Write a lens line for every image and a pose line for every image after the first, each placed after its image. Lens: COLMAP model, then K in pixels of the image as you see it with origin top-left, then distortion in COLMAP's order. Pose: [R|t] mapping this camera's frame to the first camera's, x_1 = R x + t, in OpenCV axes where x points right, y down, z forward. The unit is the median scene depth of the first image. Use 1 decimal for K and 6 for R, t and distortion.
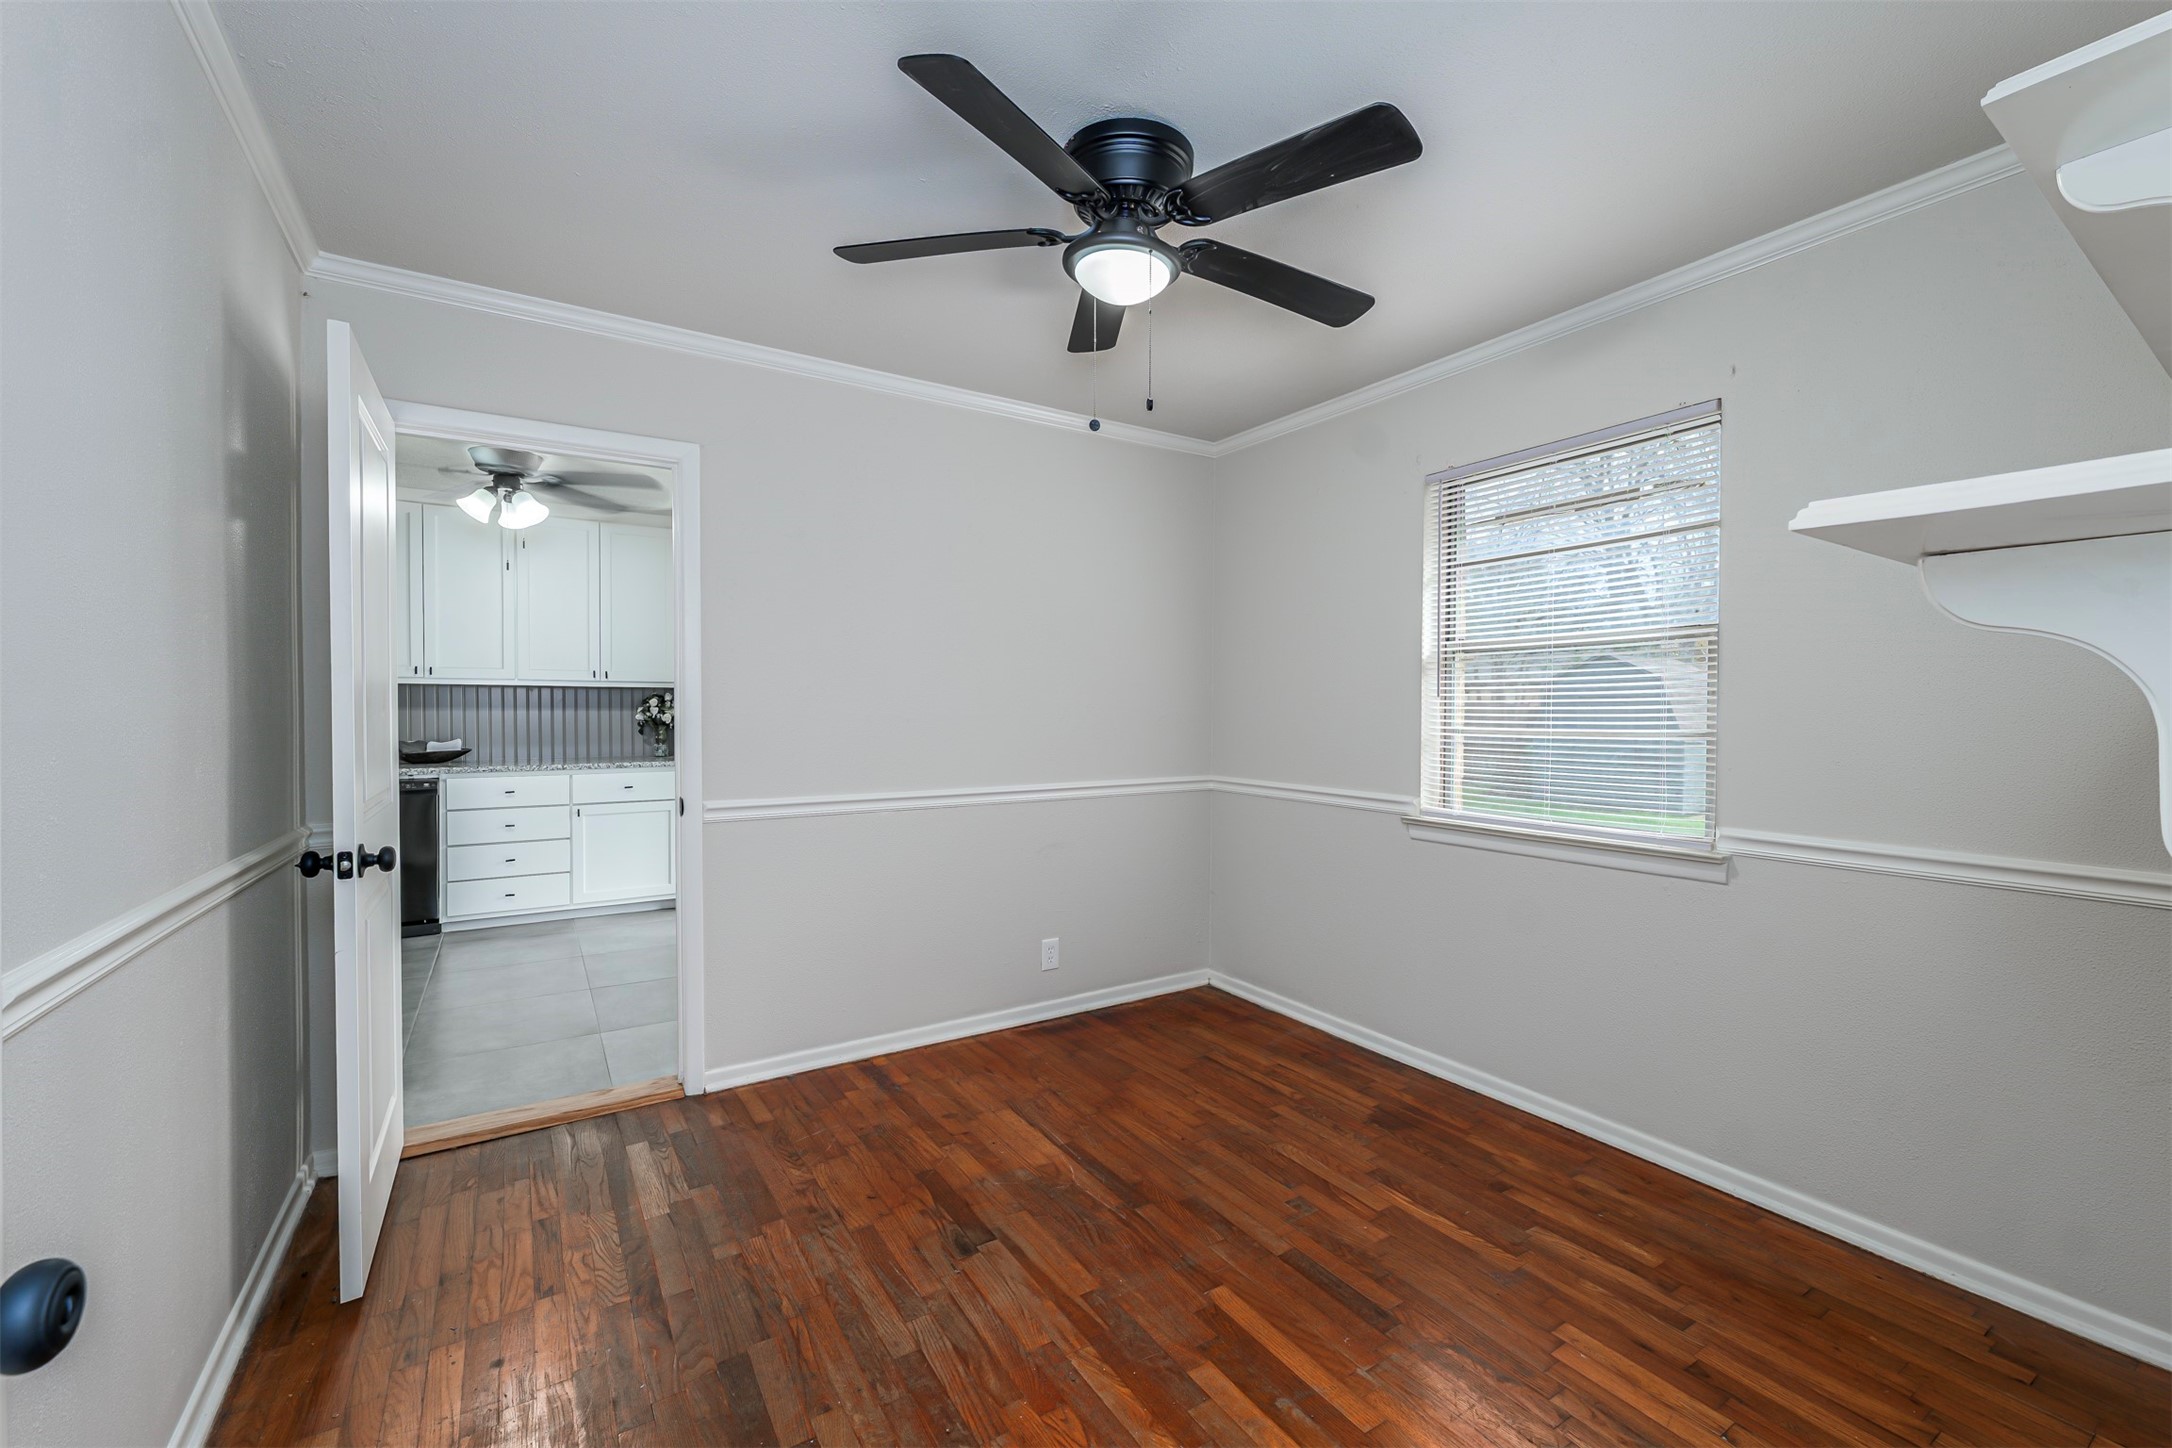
lens RADIAL K [[906.2, 0, 1084.2], [0, 906.2, 719.7], [0, 0, 1]] dist [-0.001102, -0.000287]
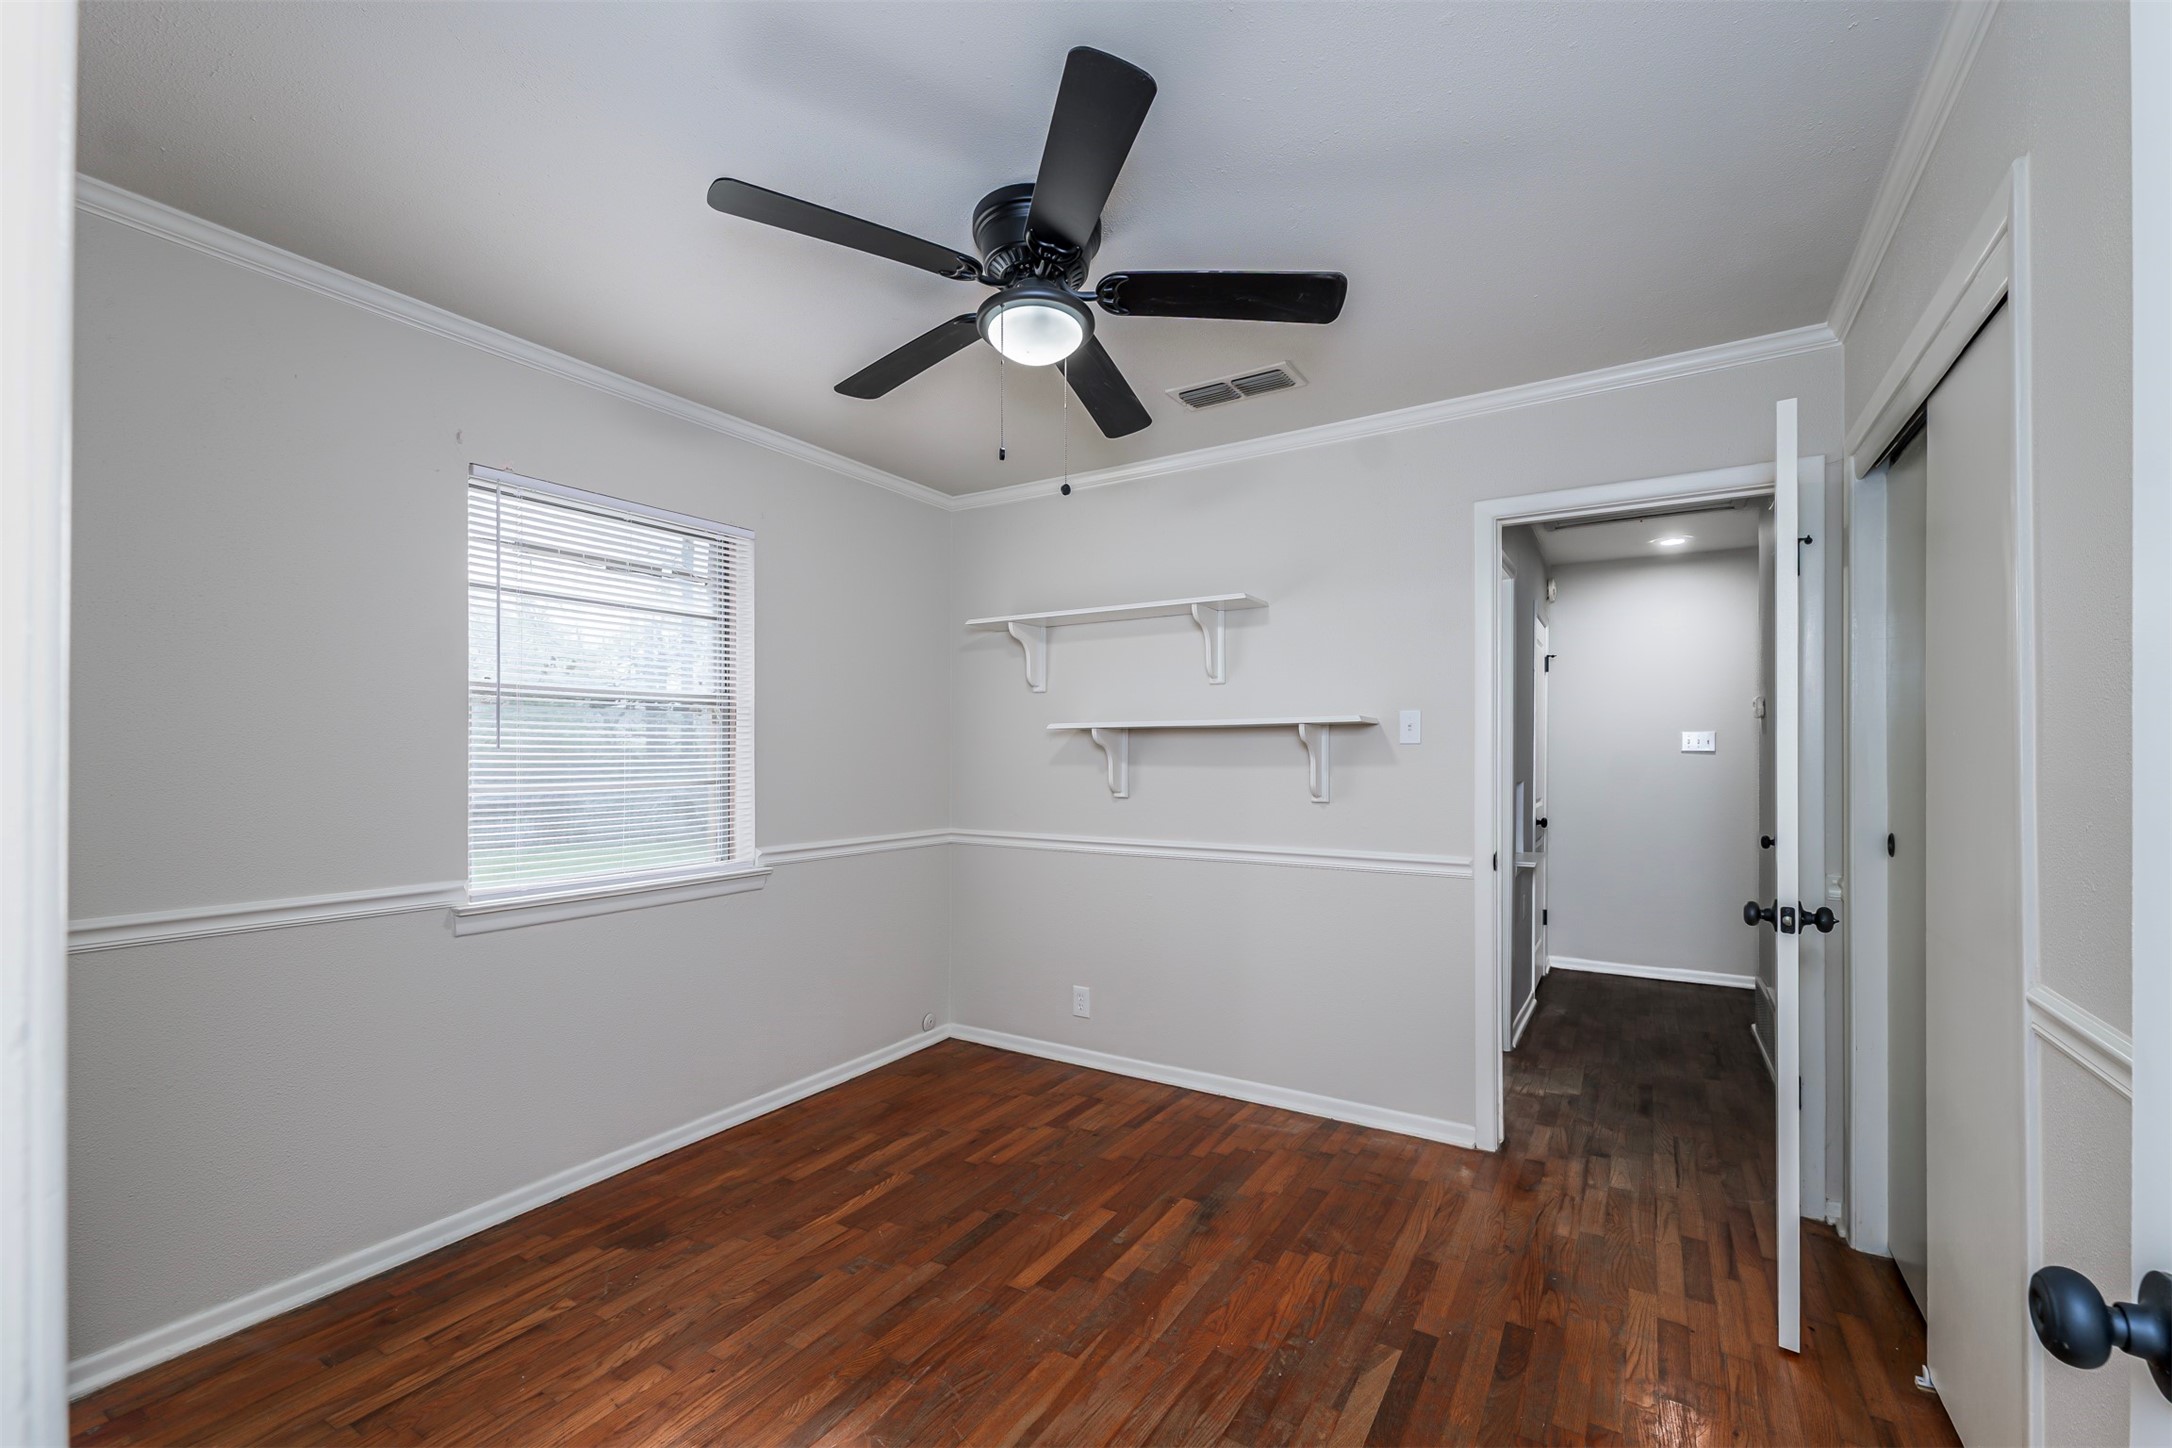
lens RADIAL K [[906.2, 0, 1094.4], [0, 906.2, 736.7], [0, 0, 1]] dist [-0.001102, -0.000287]
pose [[-0.444671, 0.013526, 0.895592, -0.821283], [0.016411, 0.999841, -0.006952, -0.030956], [-0.895544, 0.011606, -0.444822, 1.280622]]
